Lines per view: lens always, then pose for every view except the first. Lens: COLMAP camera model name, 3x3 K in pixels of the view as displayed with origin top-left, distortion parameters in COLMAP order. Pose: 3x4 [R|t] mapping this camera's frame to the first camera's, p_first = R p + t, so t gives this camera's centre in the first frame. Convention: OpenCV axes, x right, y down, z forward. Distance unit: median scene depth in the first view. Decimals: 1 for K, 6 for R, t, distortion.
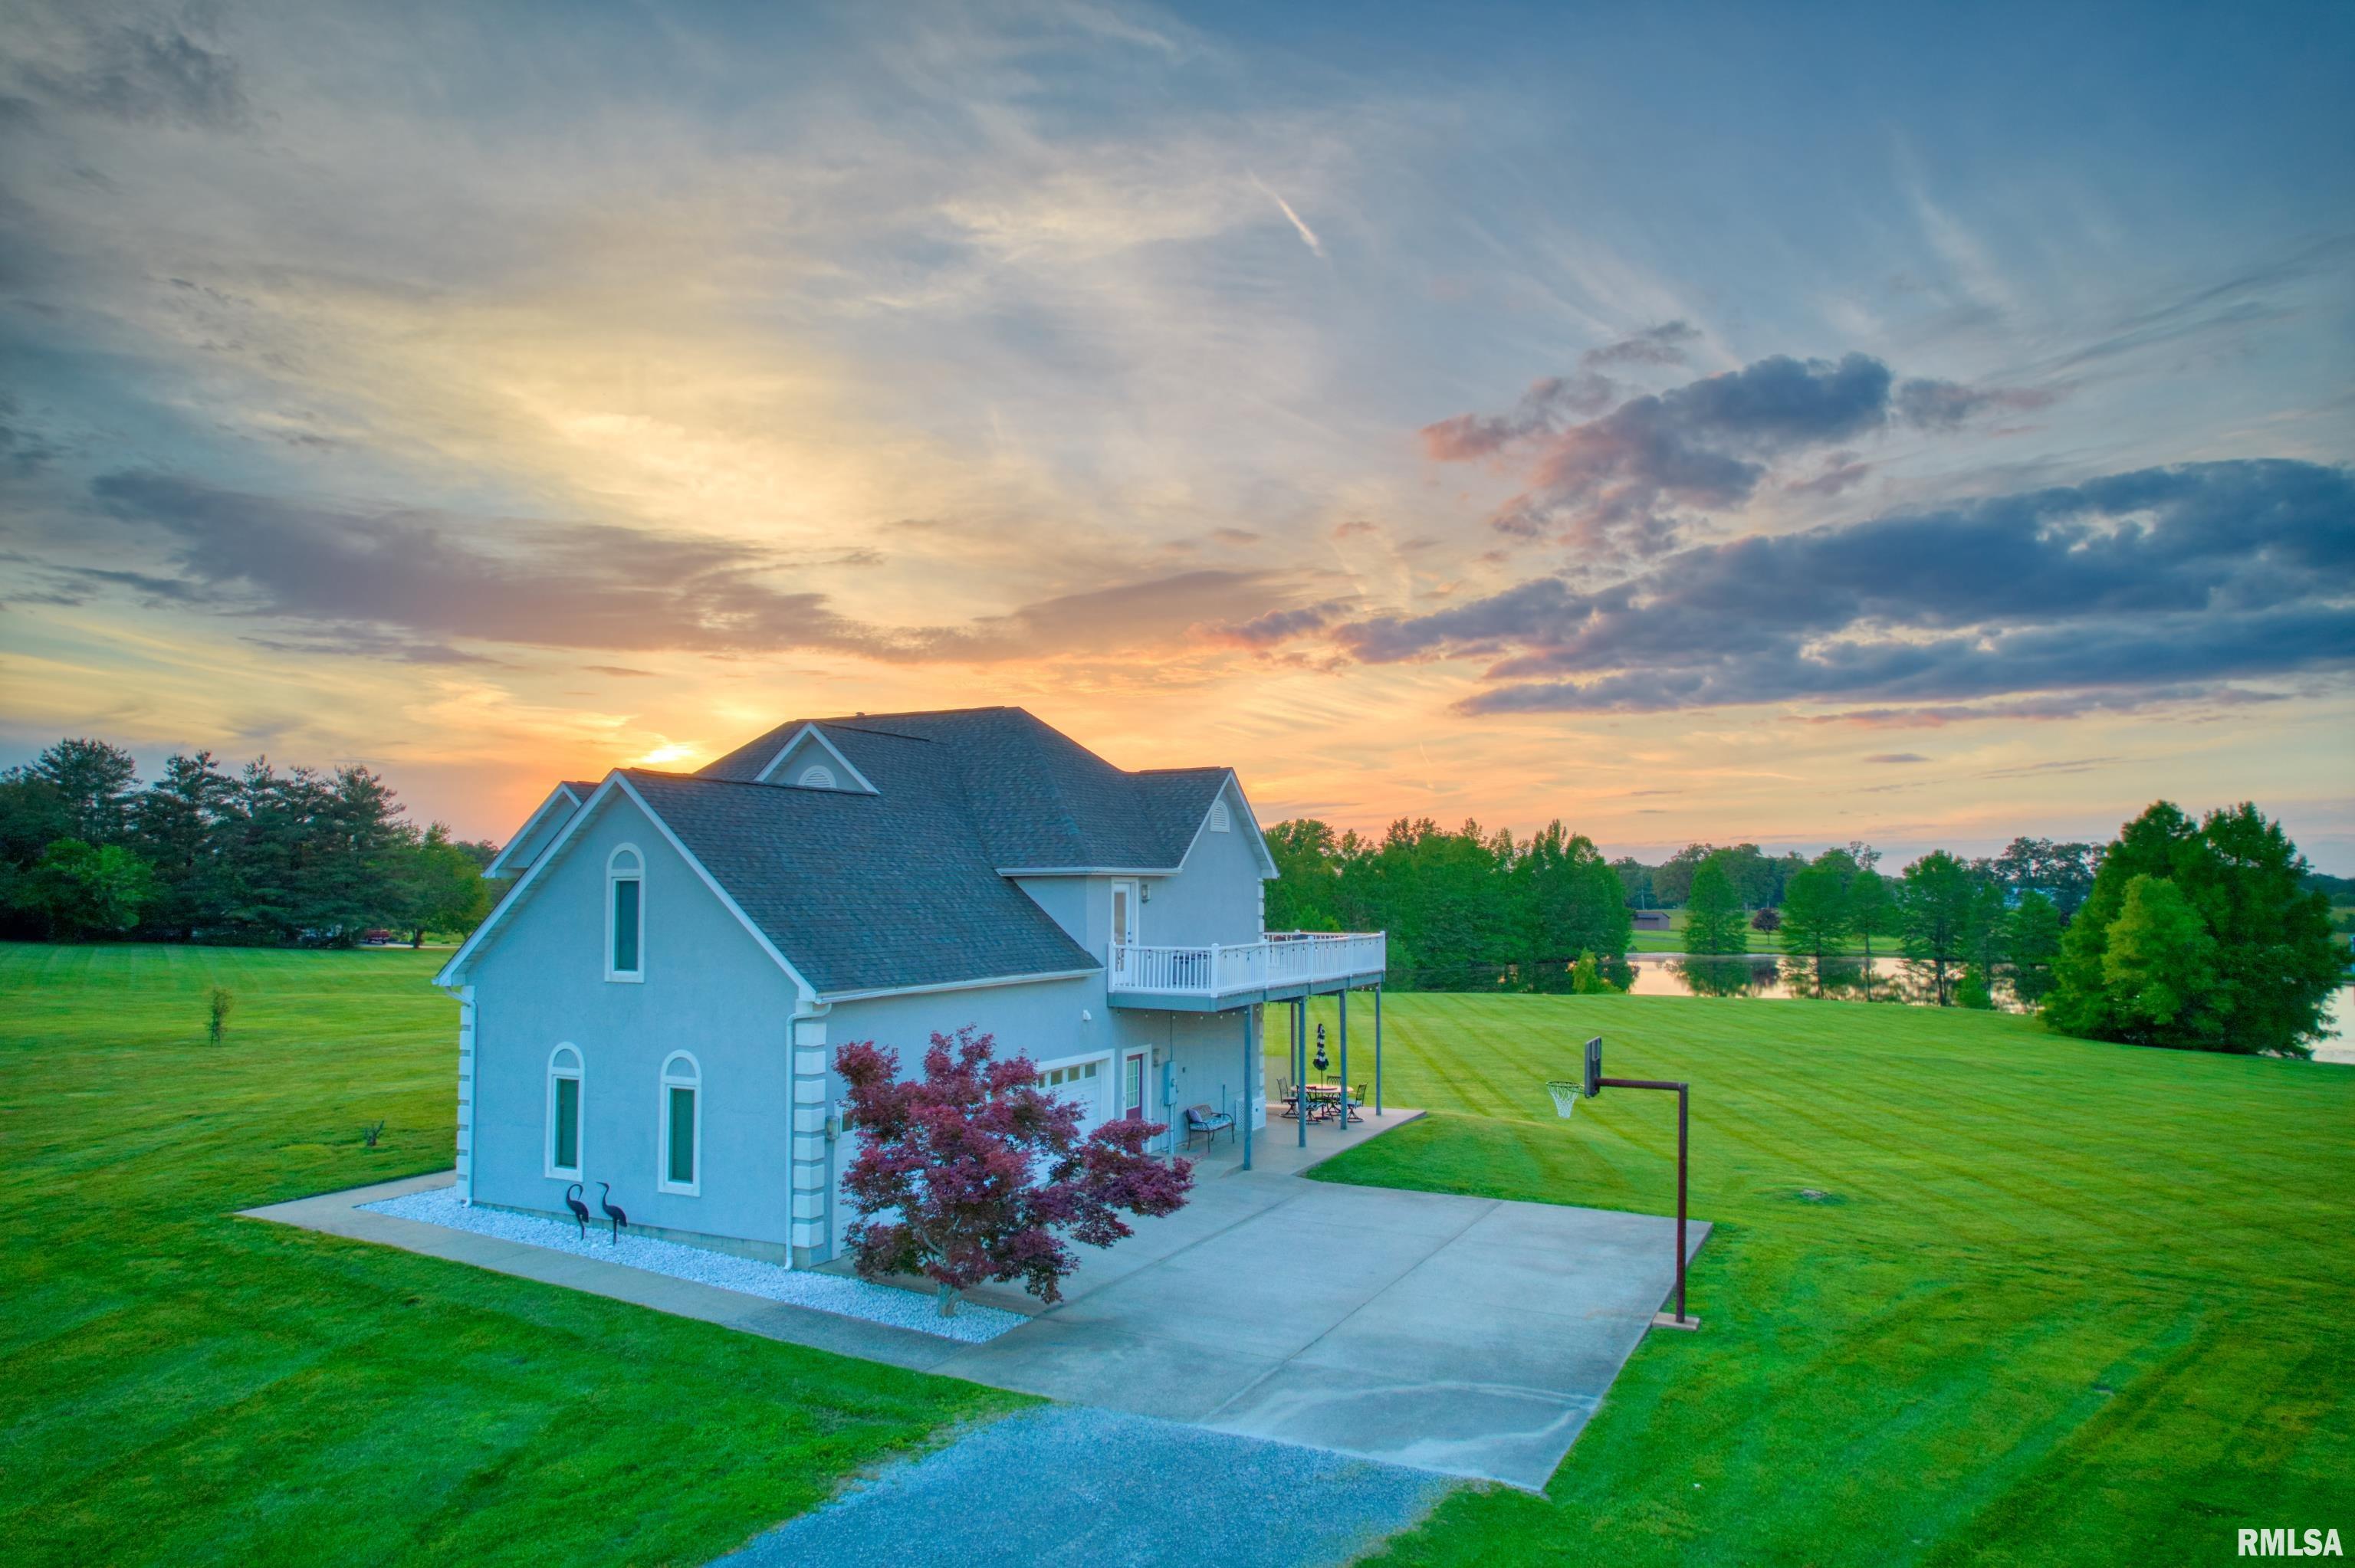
lens RADIAL K [[1505.2, 0, 1186.3], [0, 1505.2, 774.6], [0, 0, 1]] dist [-0.079732, 0.078214]
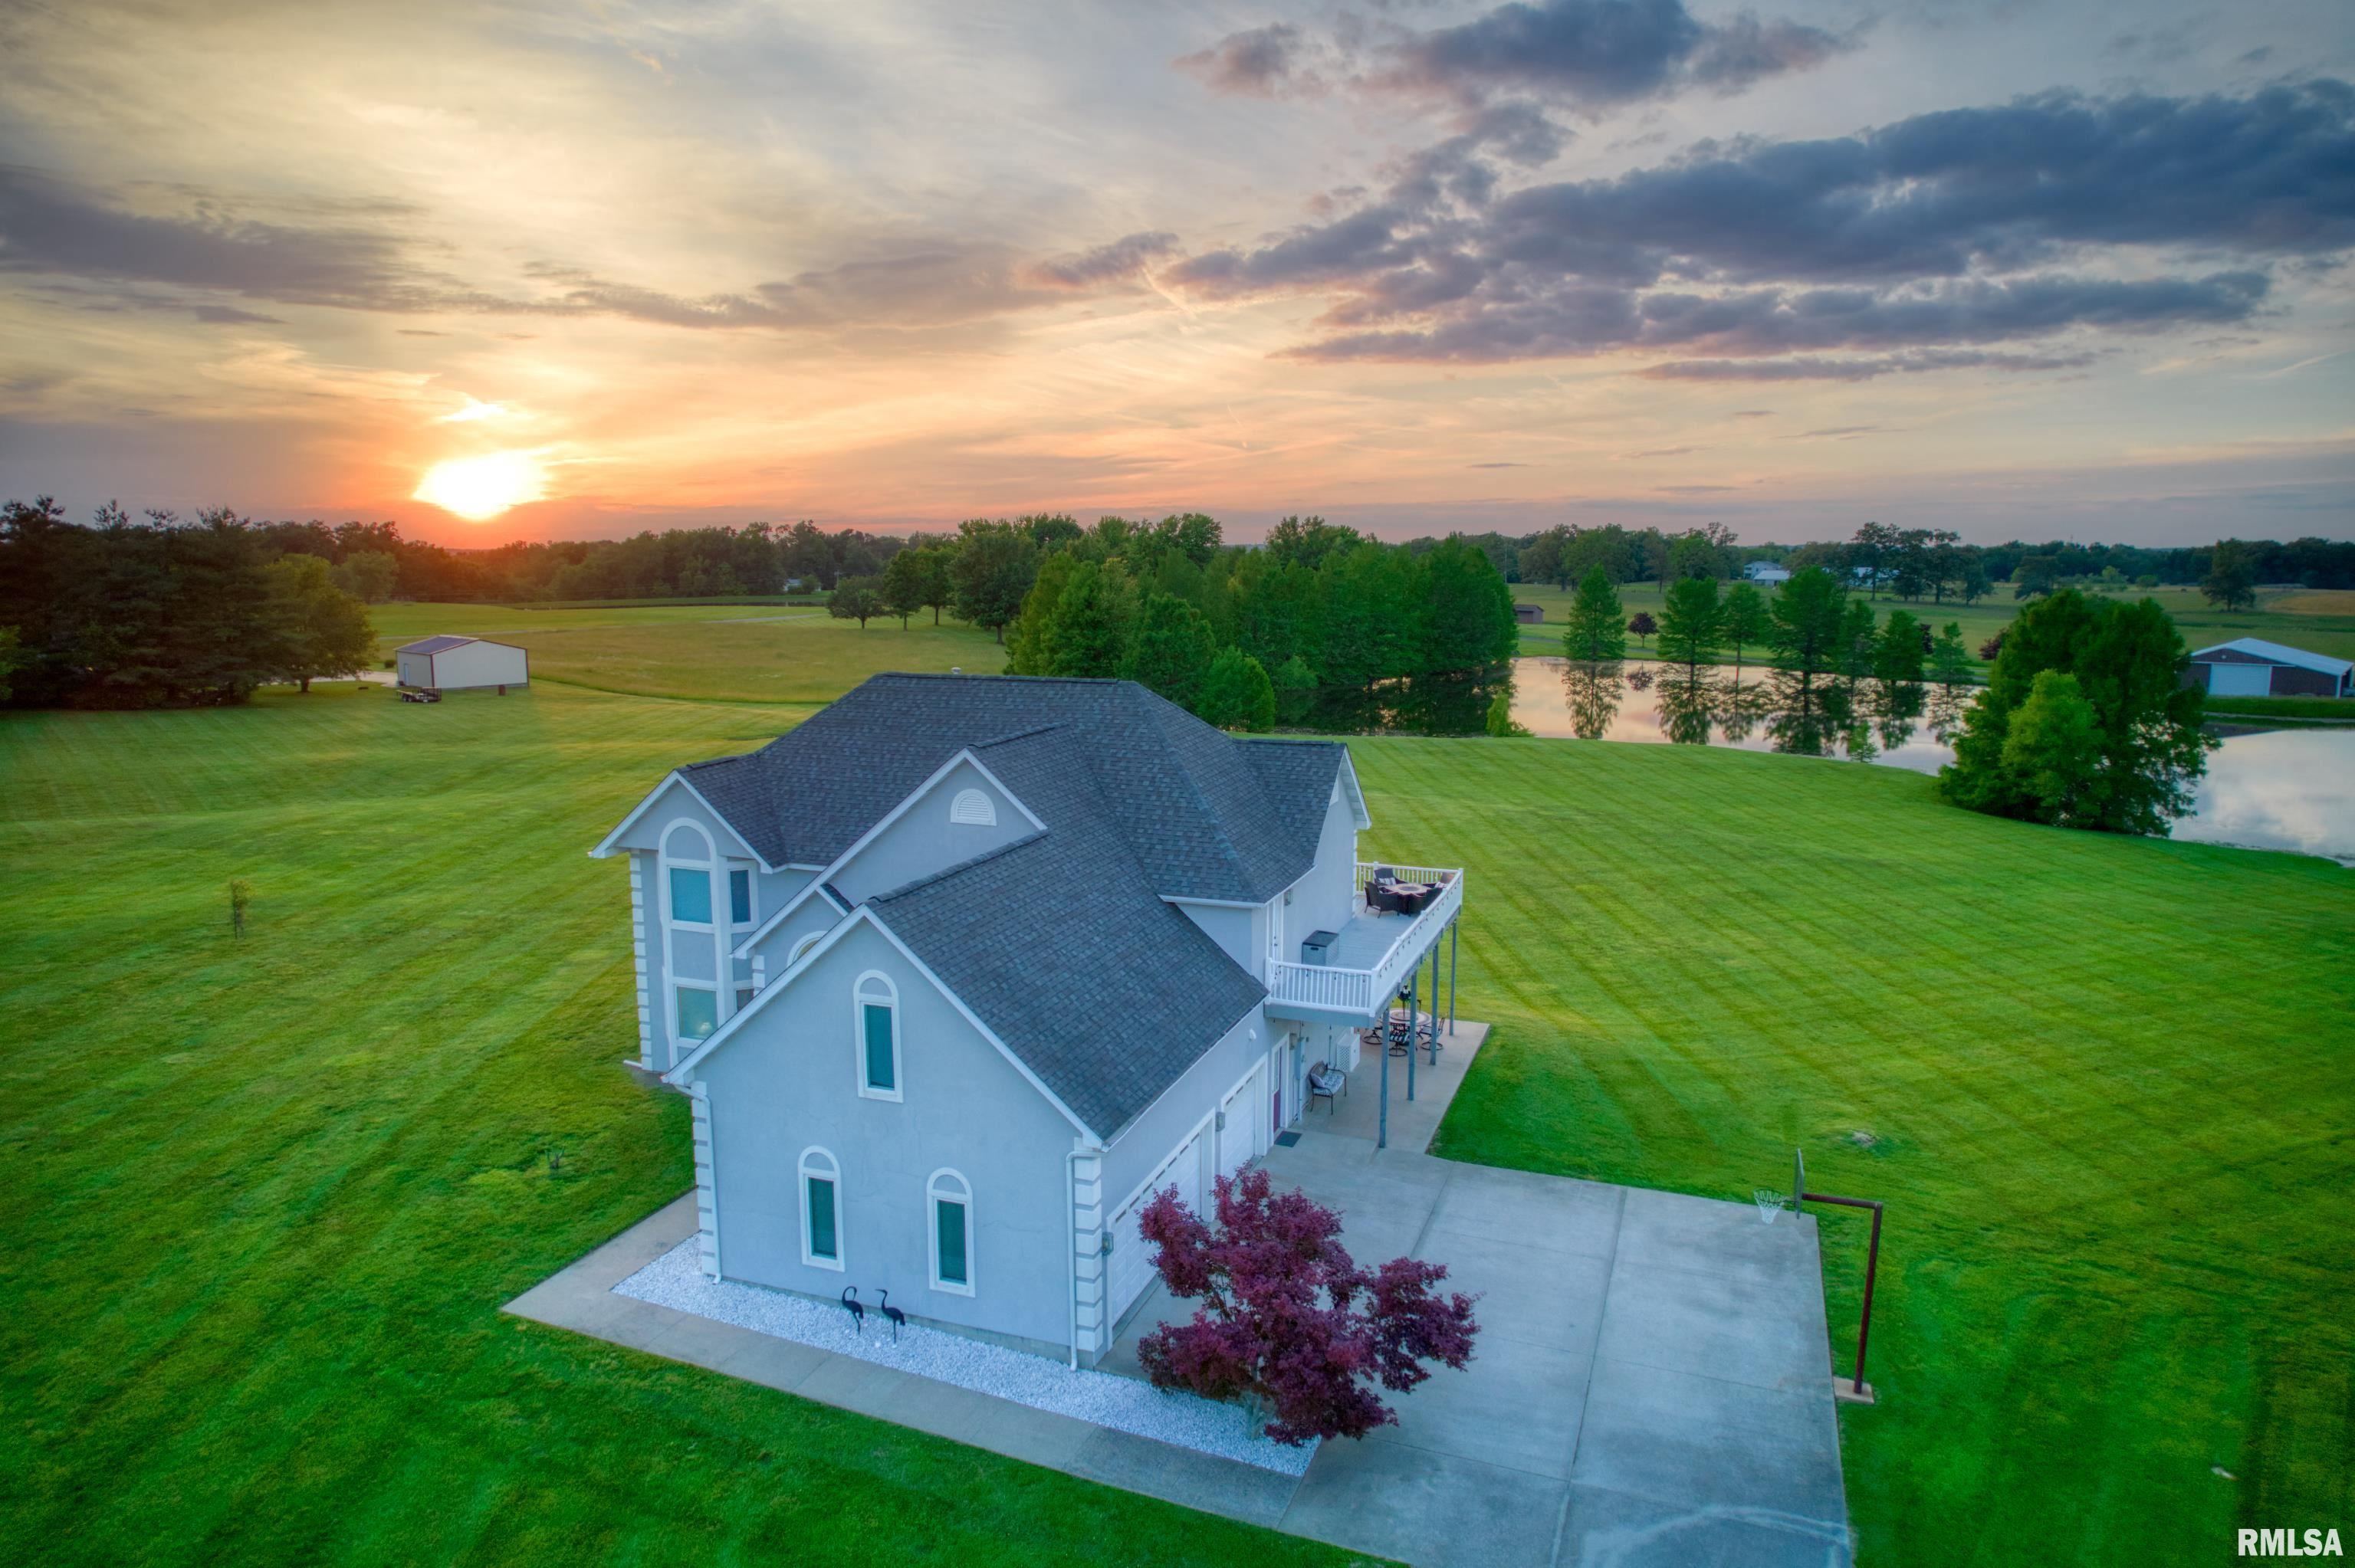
lens RADIAL K [[1508.2, 0, 1189.4], [0, 1508.2, 756.7], [0, 0, 1]] dist [-0.079390, 0.077597]
pose [[0.995106, -0.012262, 0.098044, -0.196772], [-0.009133, 0.976606, 0.214842, -0.240512], [-0.098385, -0.214687, 0.971715, 0.010979]]
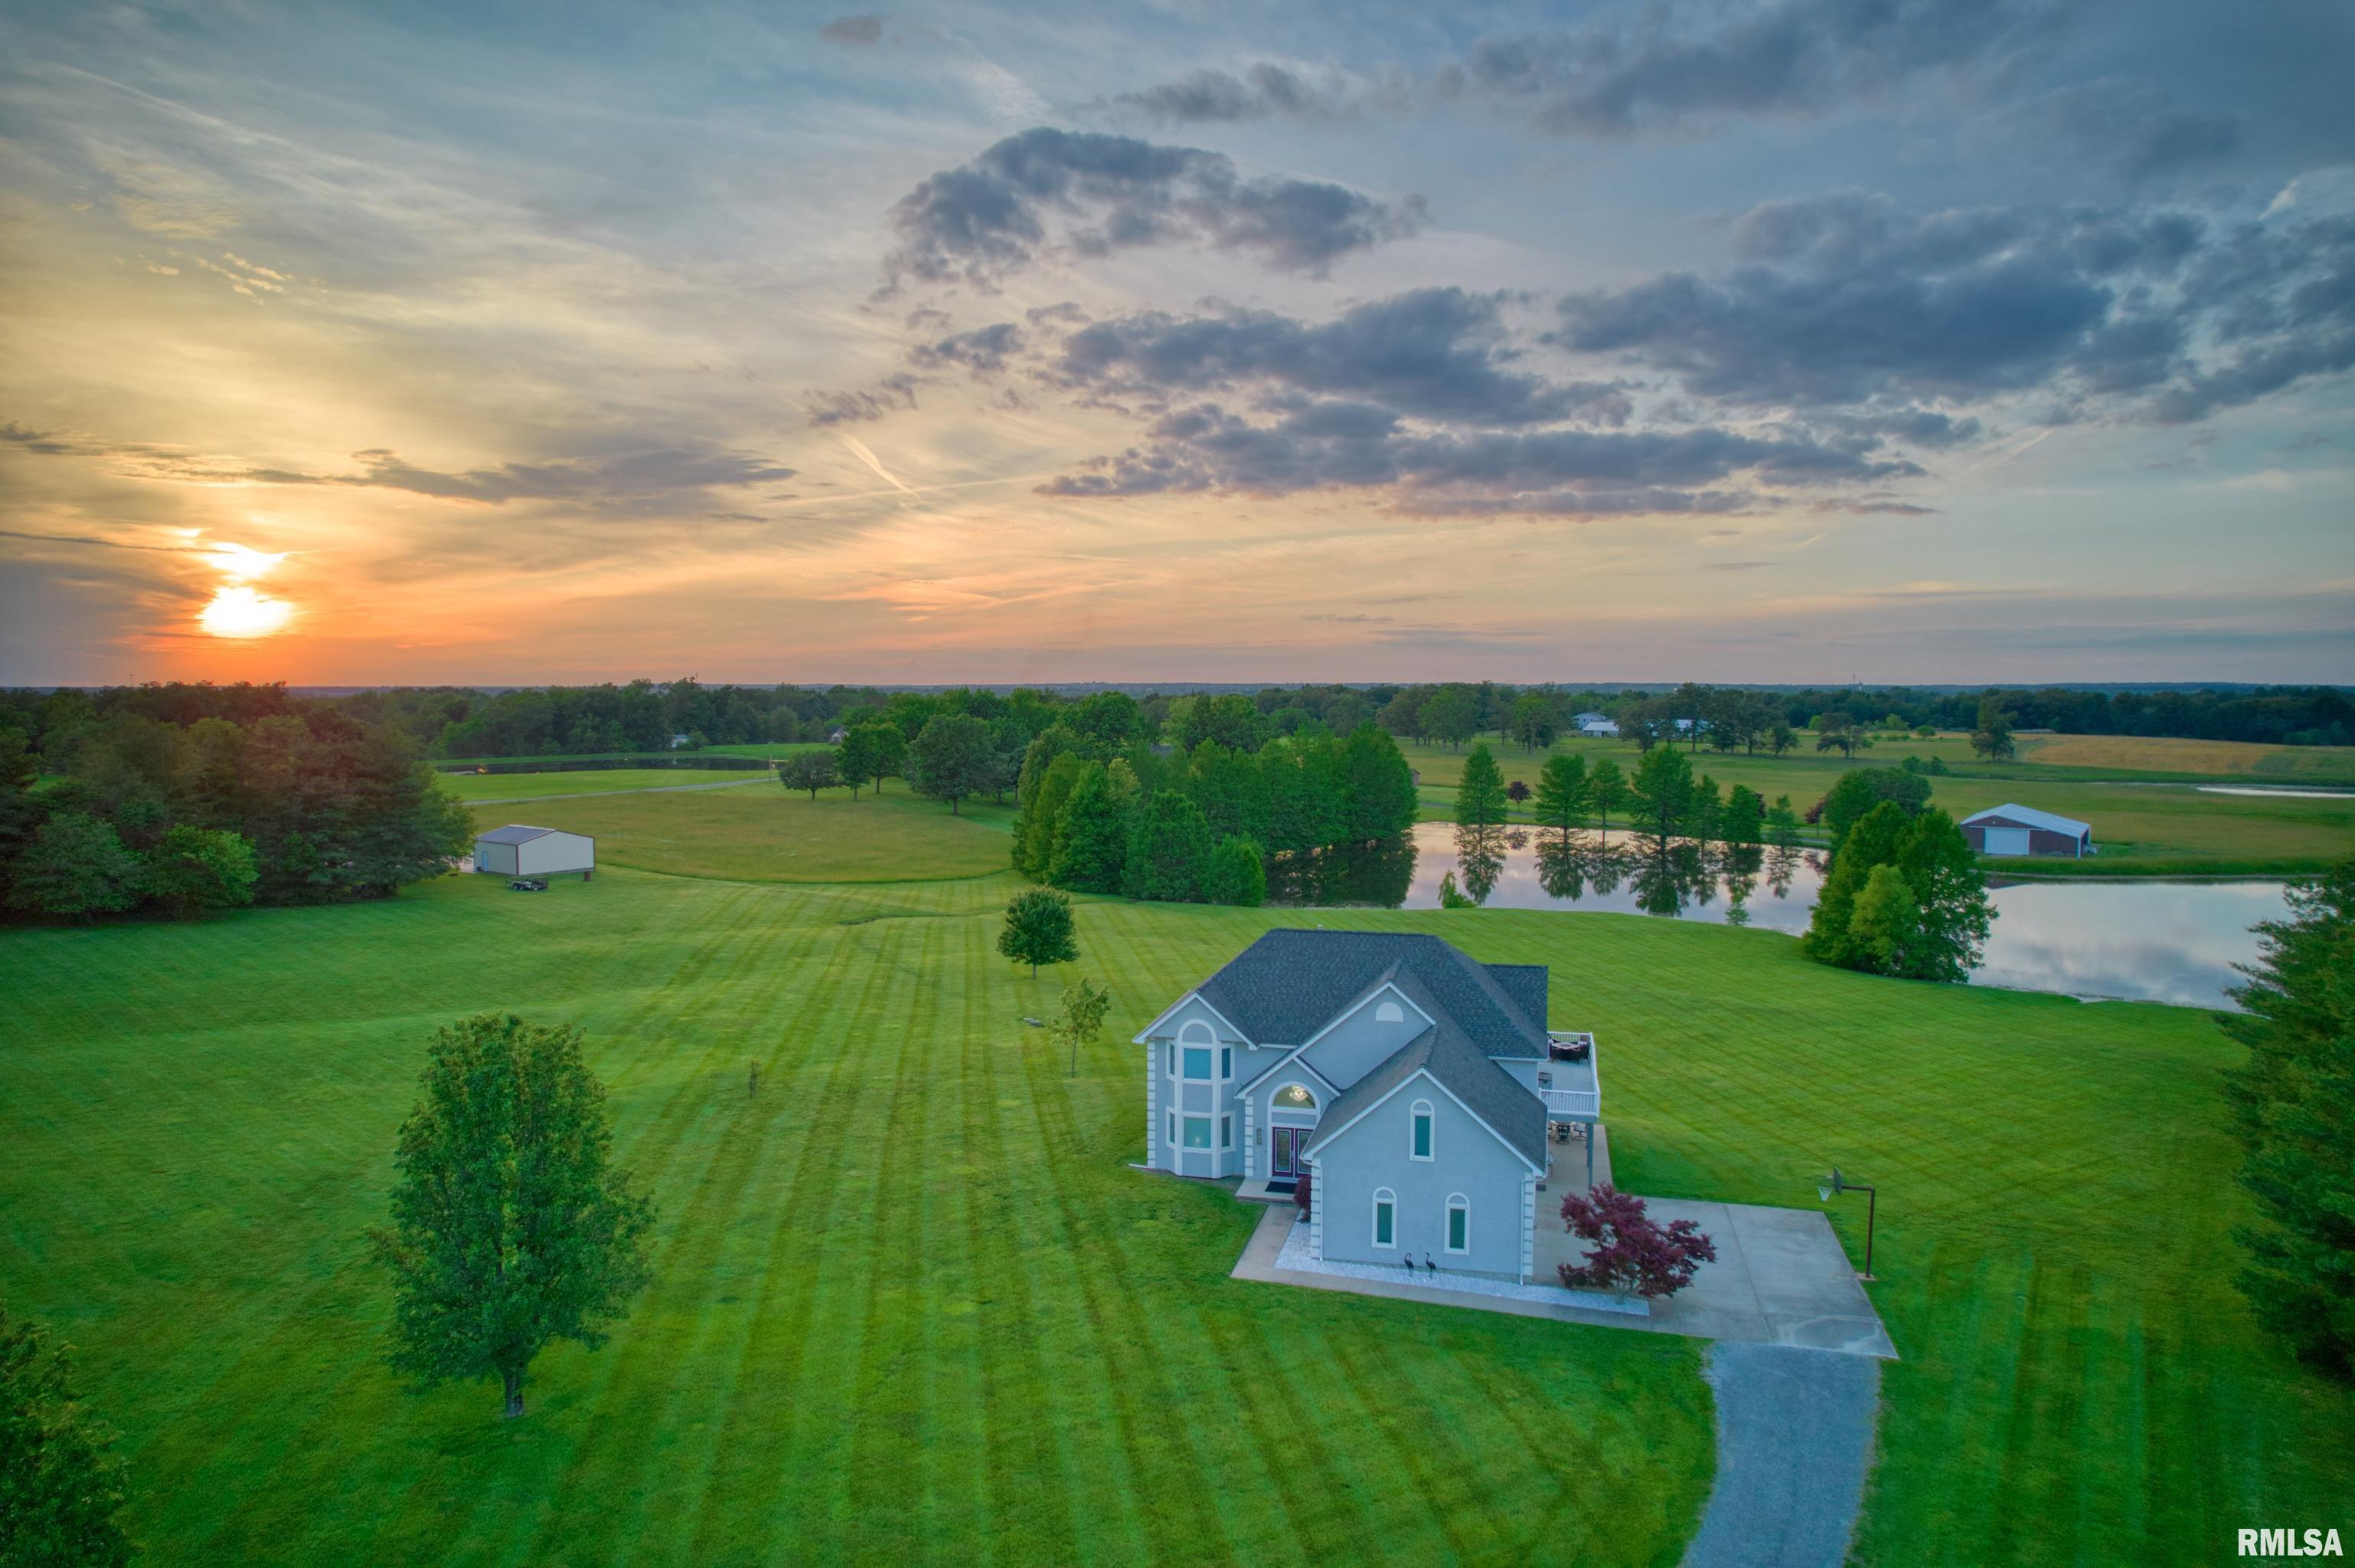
lens RADIAL K [[1505.2, 0, 1186.3], [0, 1505.2, 774.6], [0, 0, 1]] dist [-0.079732, 0.078214]
pose [[0.977781, -0.011000, 0.209339, -0.873633], [-0.017896, 0.990596, 0.135644, -0.532607], [-0.208862, -0.136377, 0.968389, -0.724604]]
